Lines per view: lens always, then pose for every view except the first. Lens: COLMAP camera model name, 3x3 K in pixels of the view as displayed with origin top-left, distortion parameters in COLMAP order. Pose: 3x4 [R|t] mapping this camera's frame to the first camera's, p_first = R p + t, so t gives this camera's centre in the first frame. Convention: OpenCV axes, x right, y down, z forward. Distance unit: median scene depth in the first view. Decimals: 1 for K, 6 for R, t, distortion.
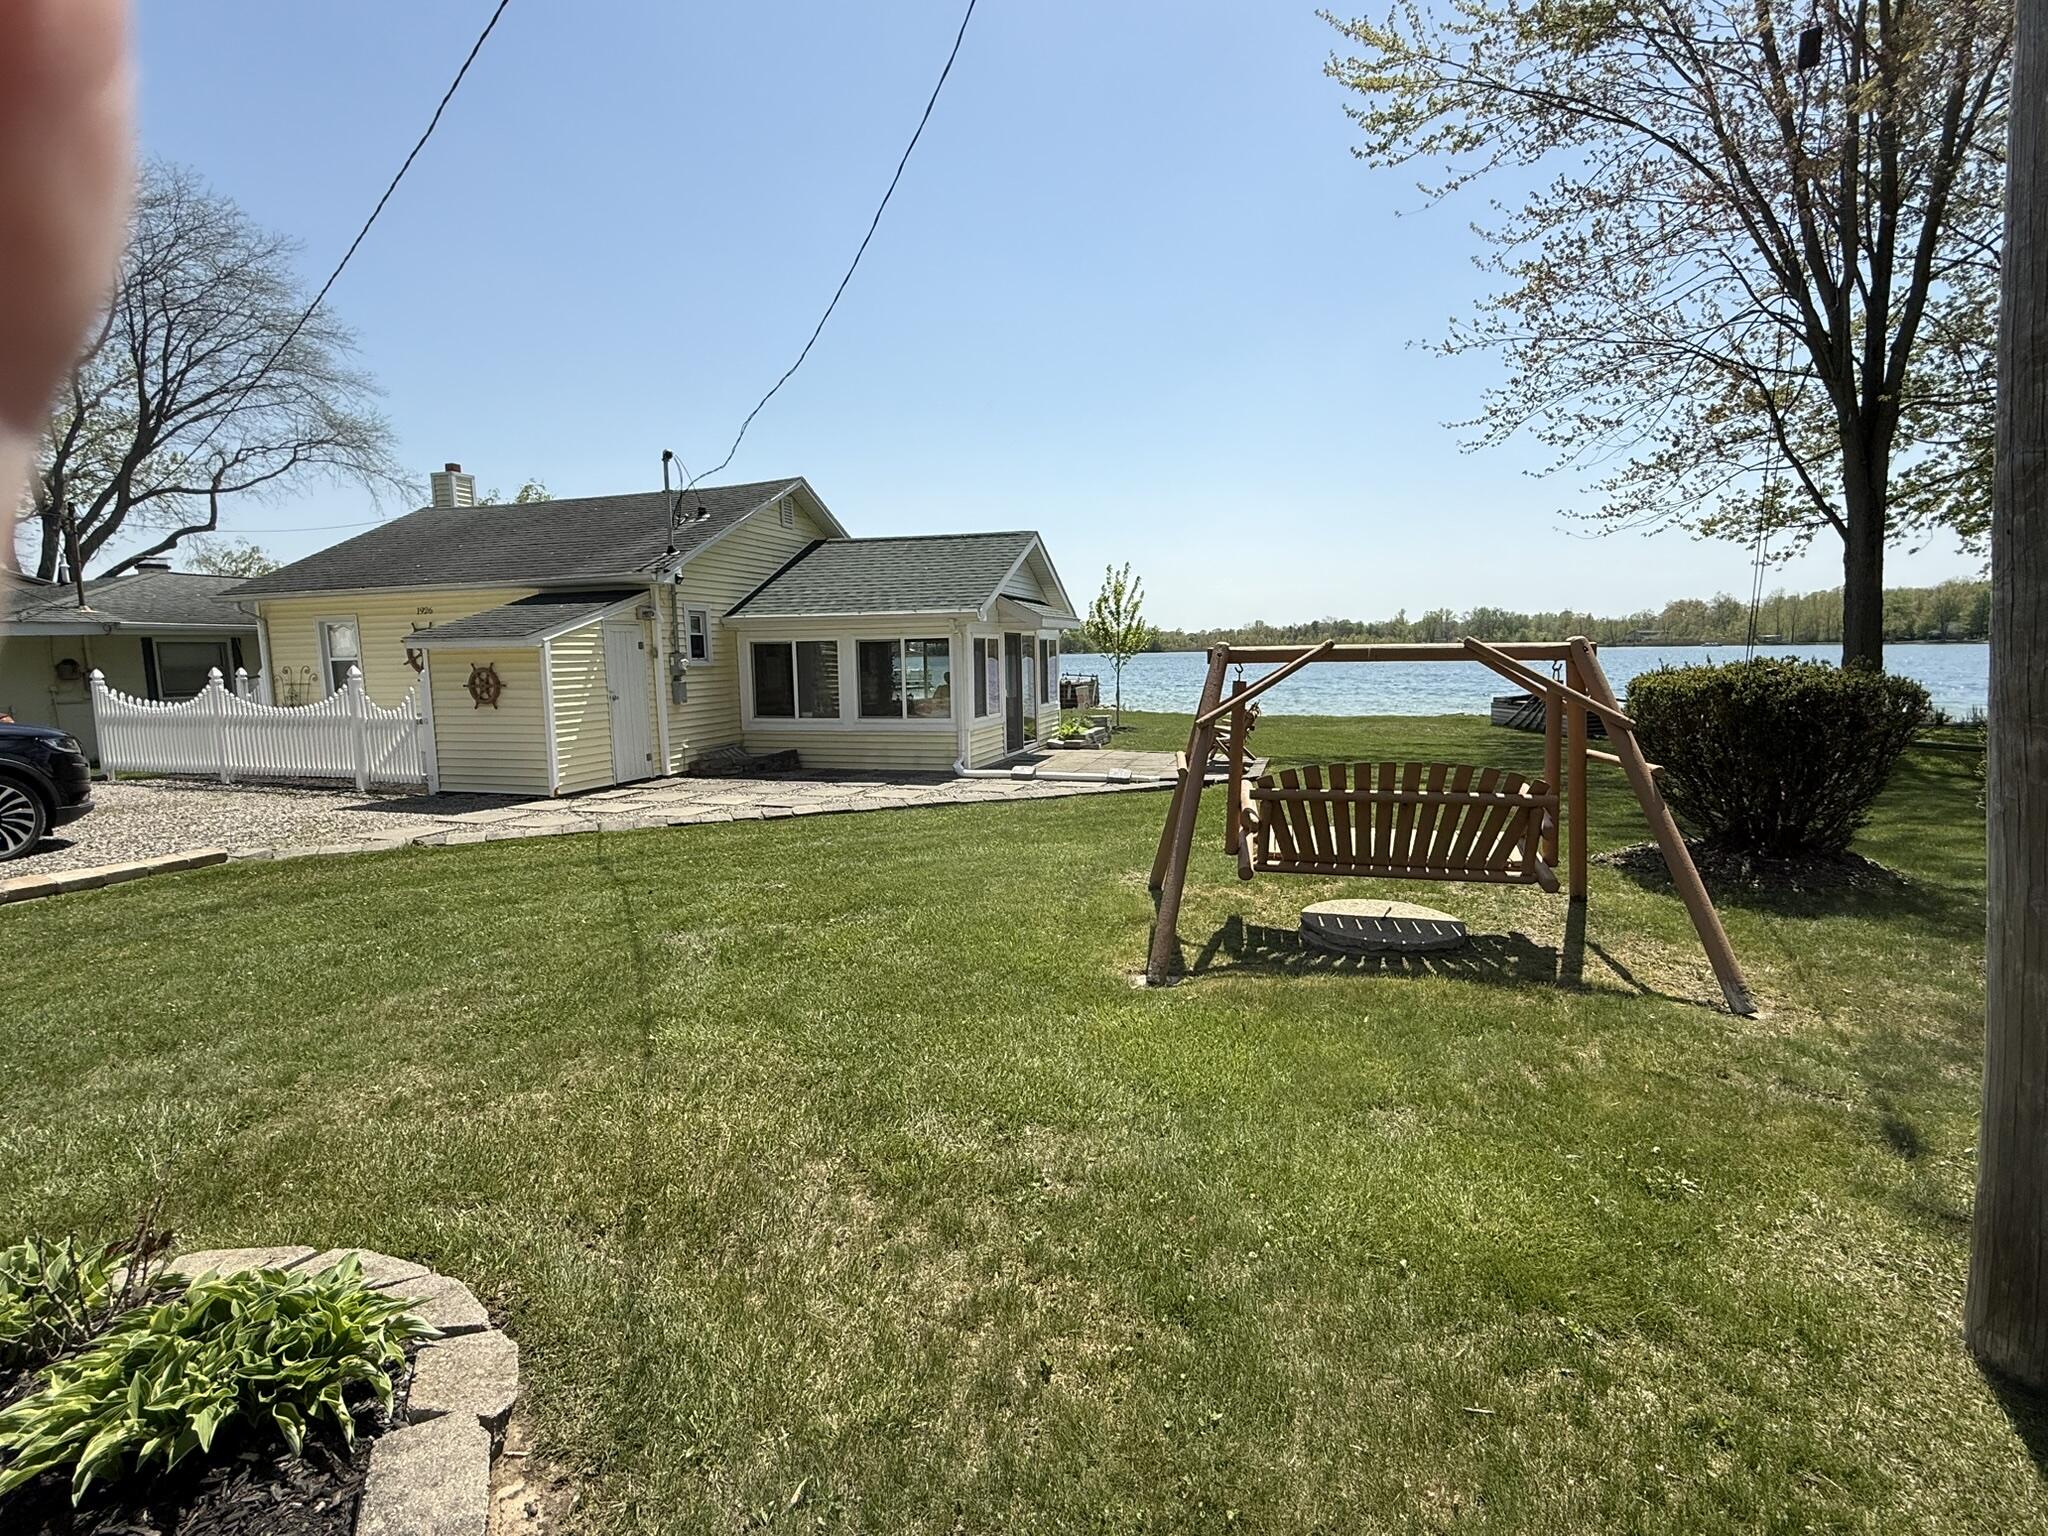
lens RADIAL K [[954.7, 0, 1024.0], [0, 954.7, 768.0], [0, 0, 1]] dist [-0.033751, 0.026099]
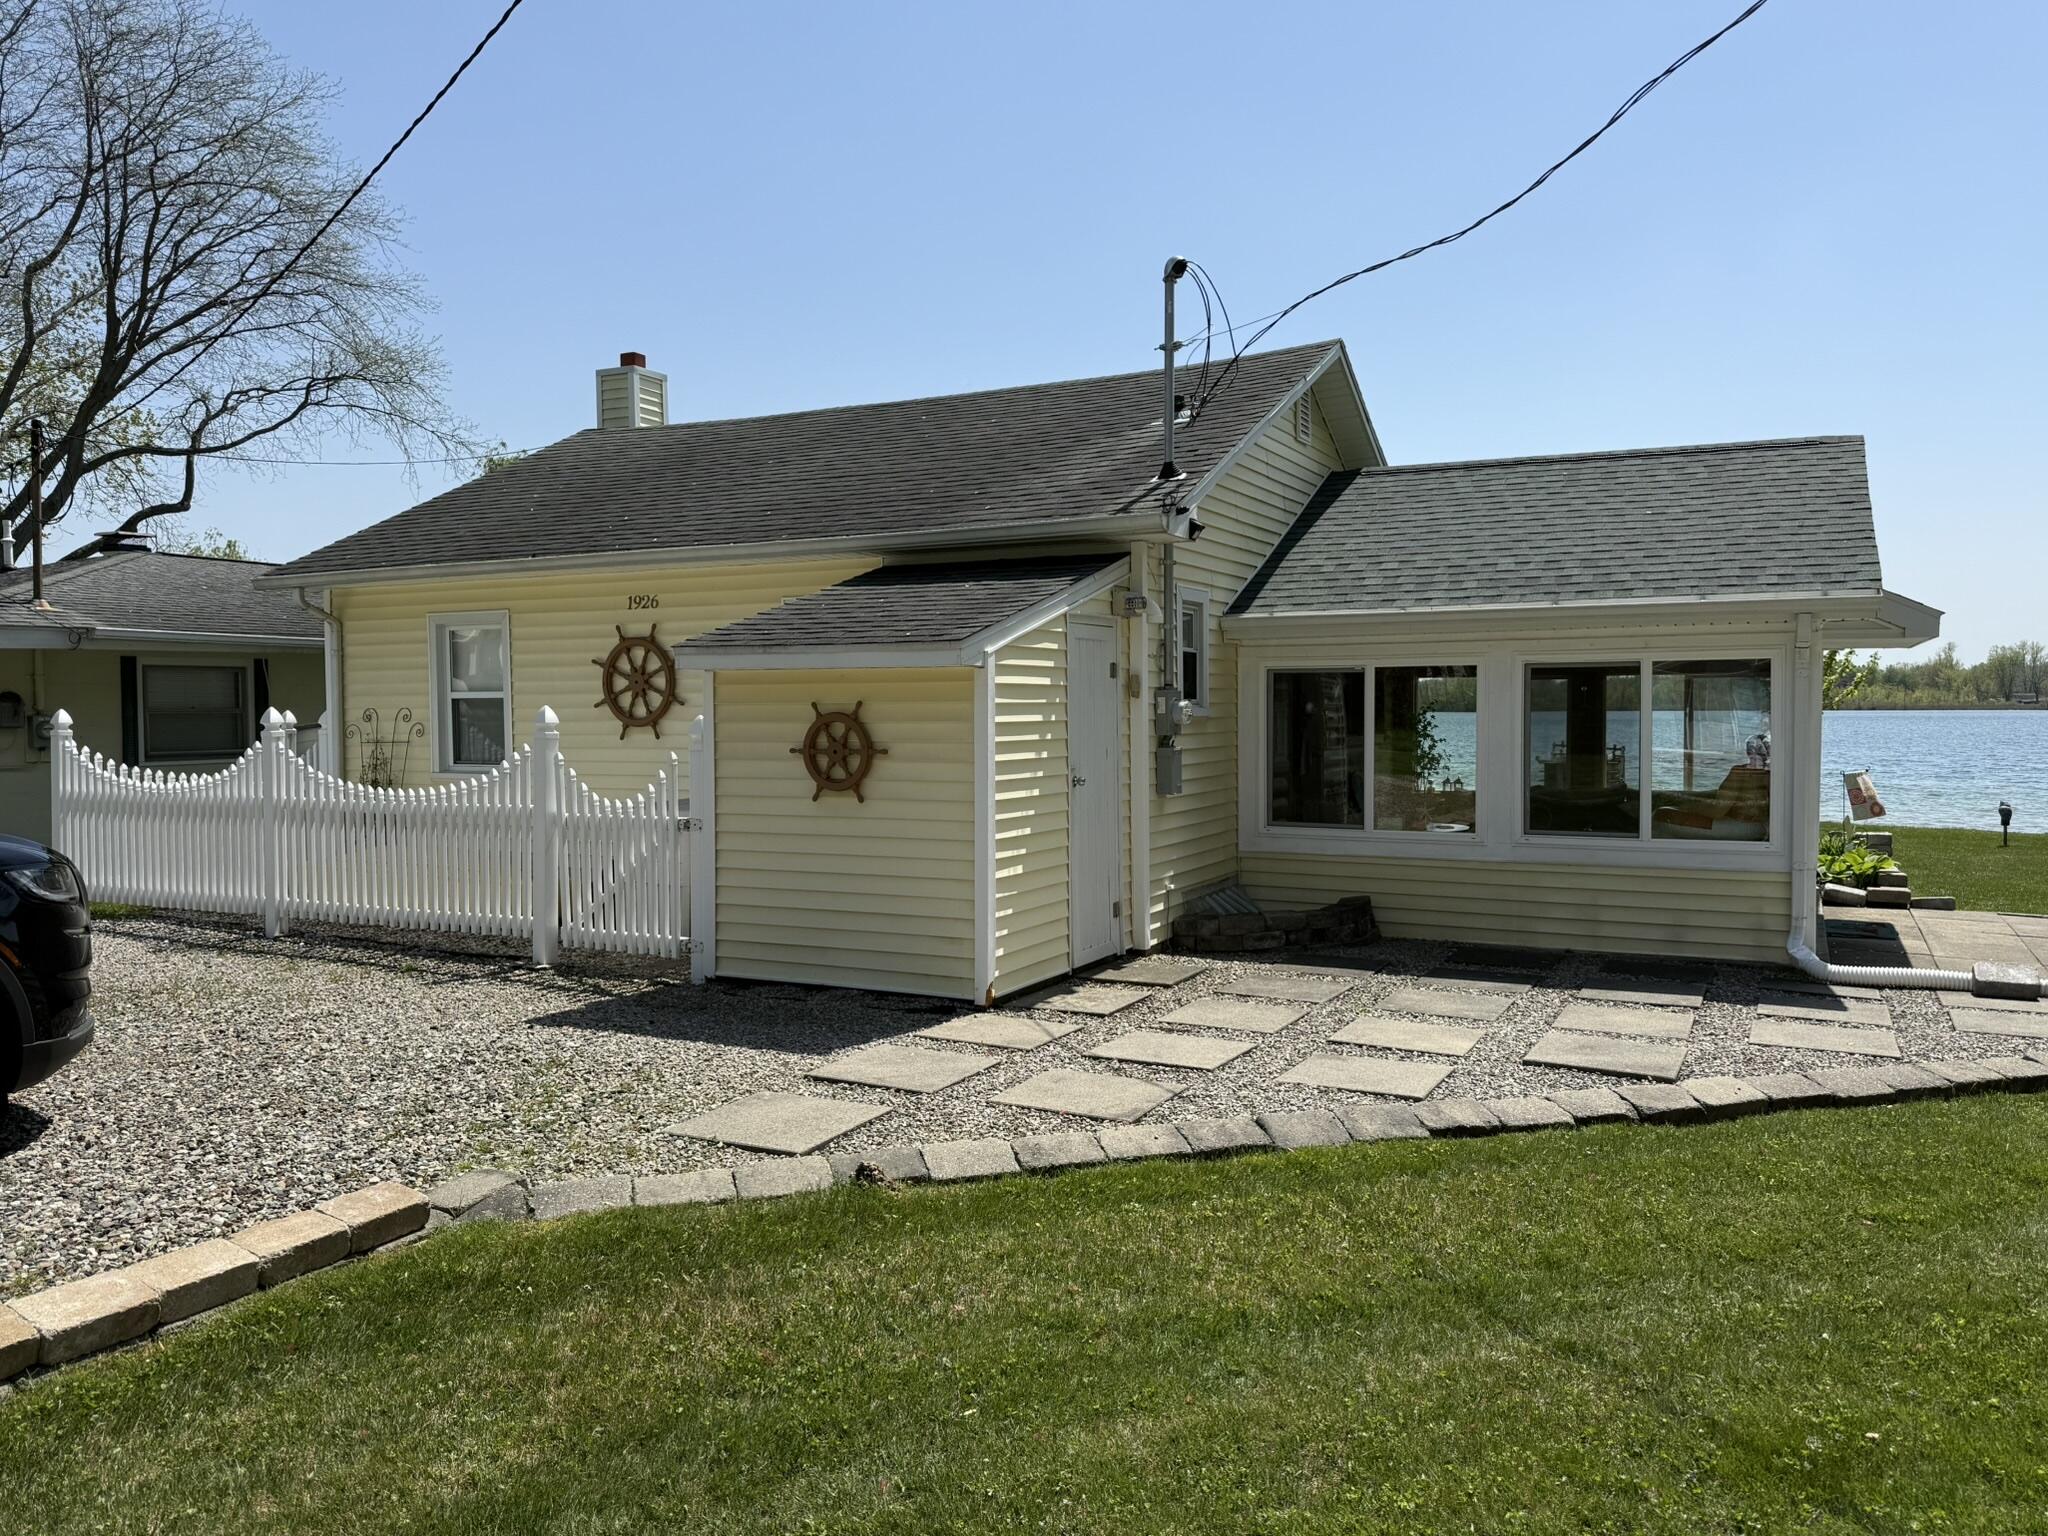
lens RADIAL K [[1477.0, 0, 1024.0], [0, 1477.0, 768.0], [0, 0, 1]] dist [0.041401, -0.007500]
pose [[0.984541, 0.017148, -0.174314, -0.275812], [-0.031159, 0.996469, -0.077967, -0.020131], [0.172361, 0.082193, 0.981599, 0.246197]]
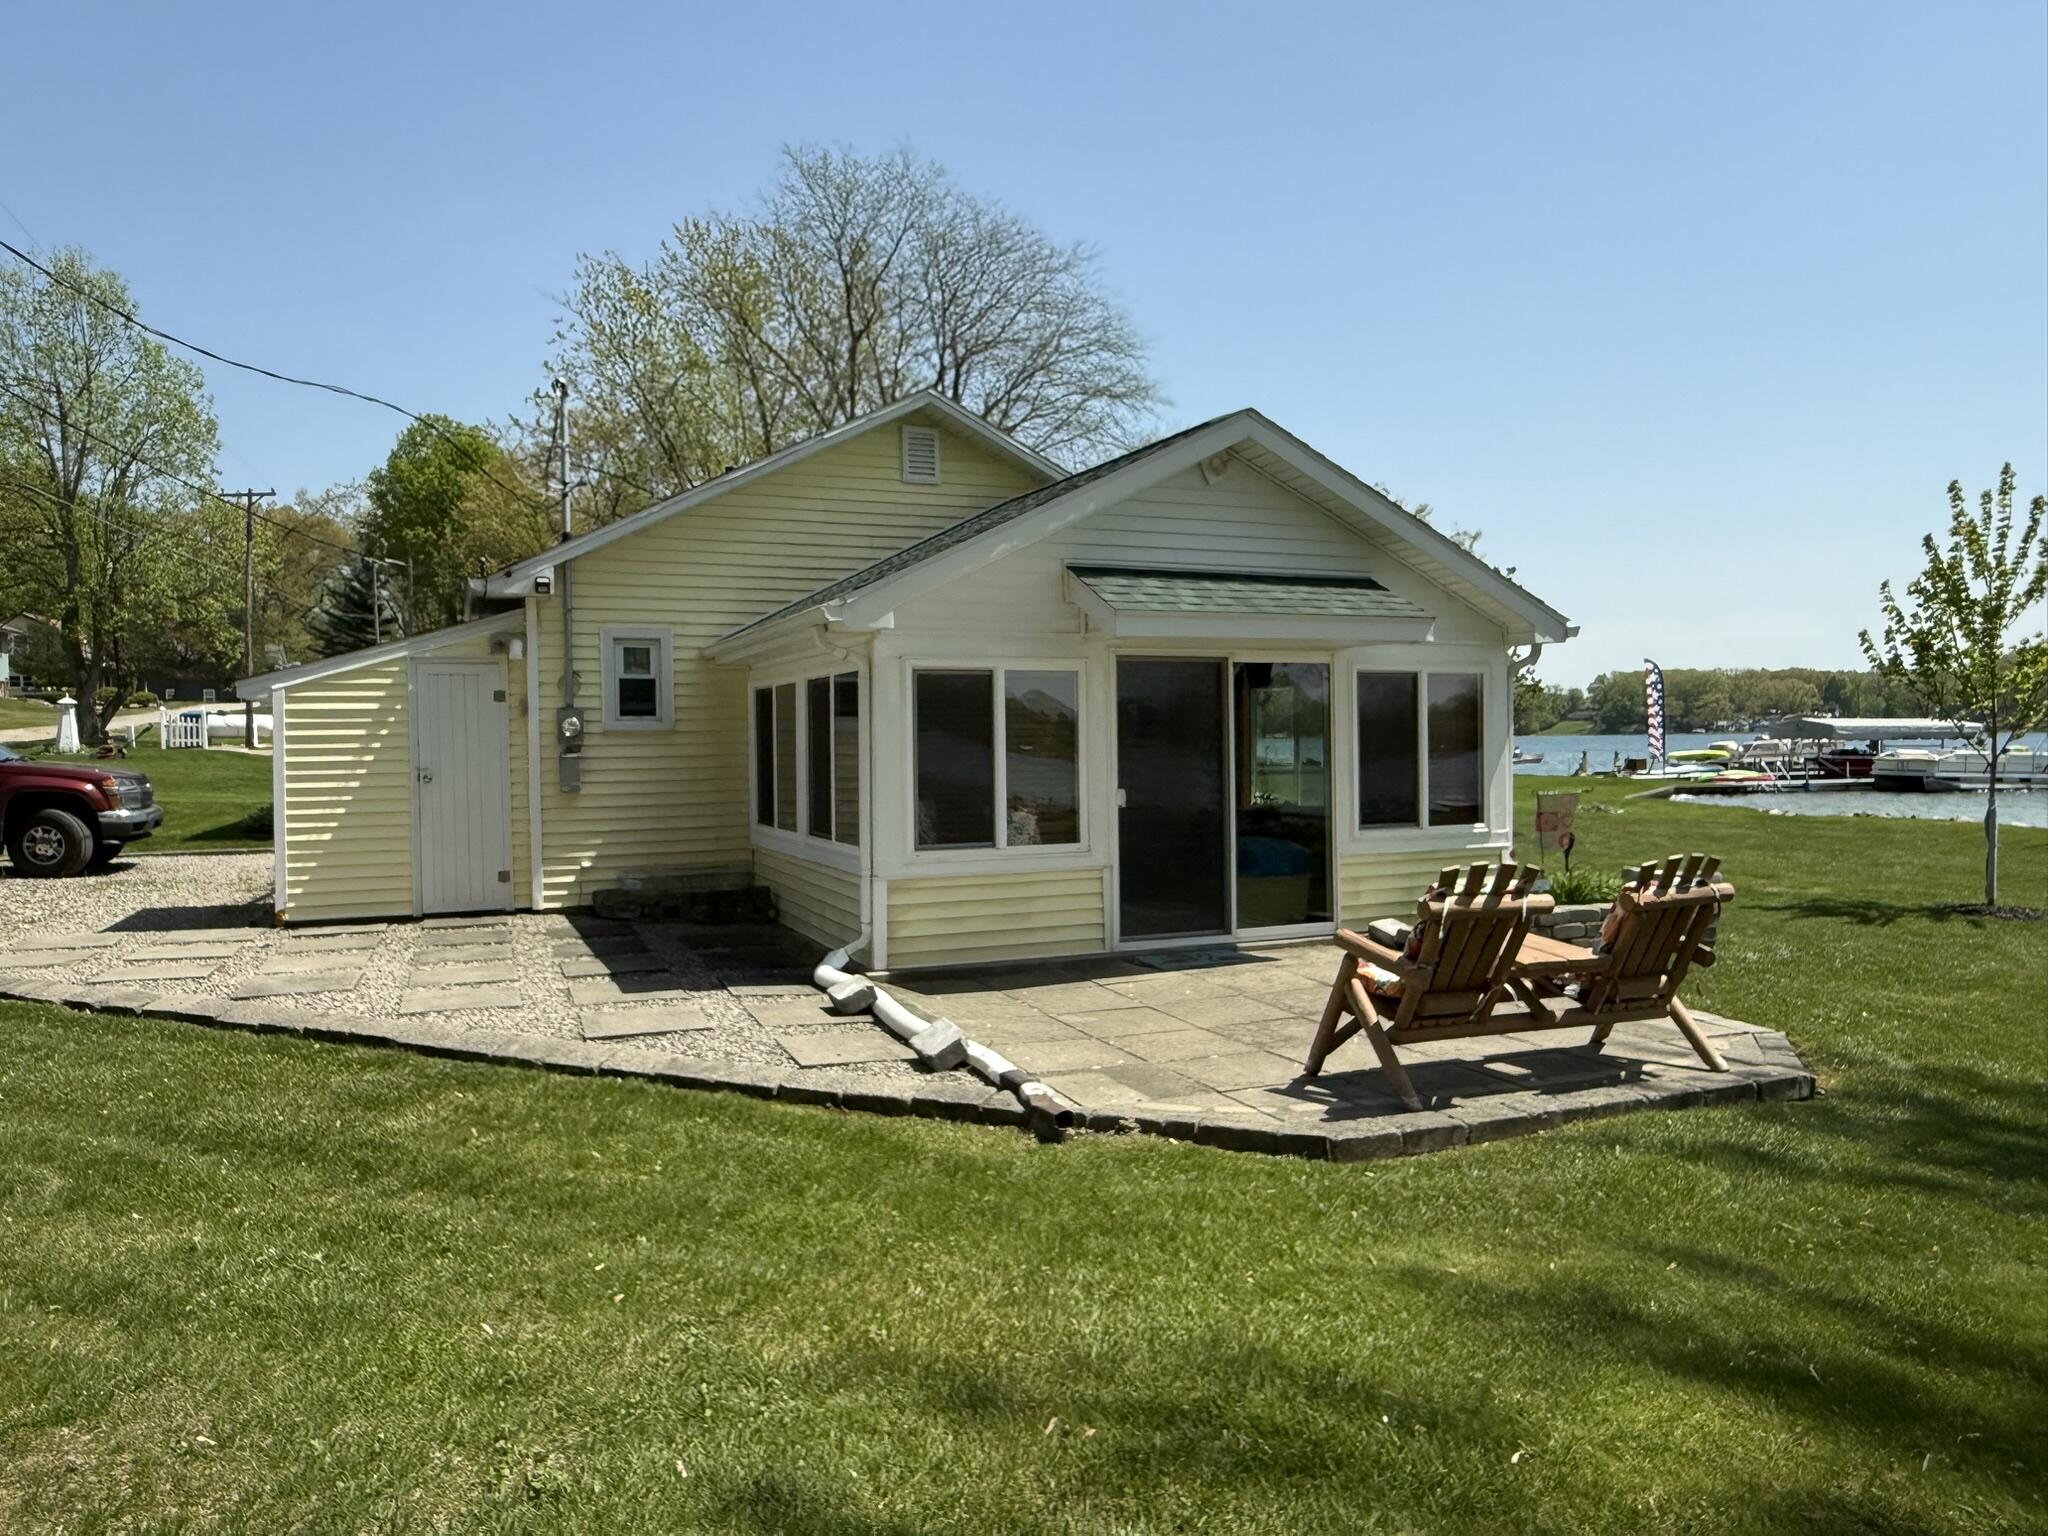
lens RADIAL K [[1340.9, 0, 1024.0], [0, 1340.9, 768.0], [0, 0, 1]] dist [0.000158, -0.000073]
pose [[0.641007, 0.020329, -0.767266, 0.422606], [-0.089733, 0.994779, -0.048609, -0.060744], [0.762271, 0.100008, 0.639485, 0.608996]]
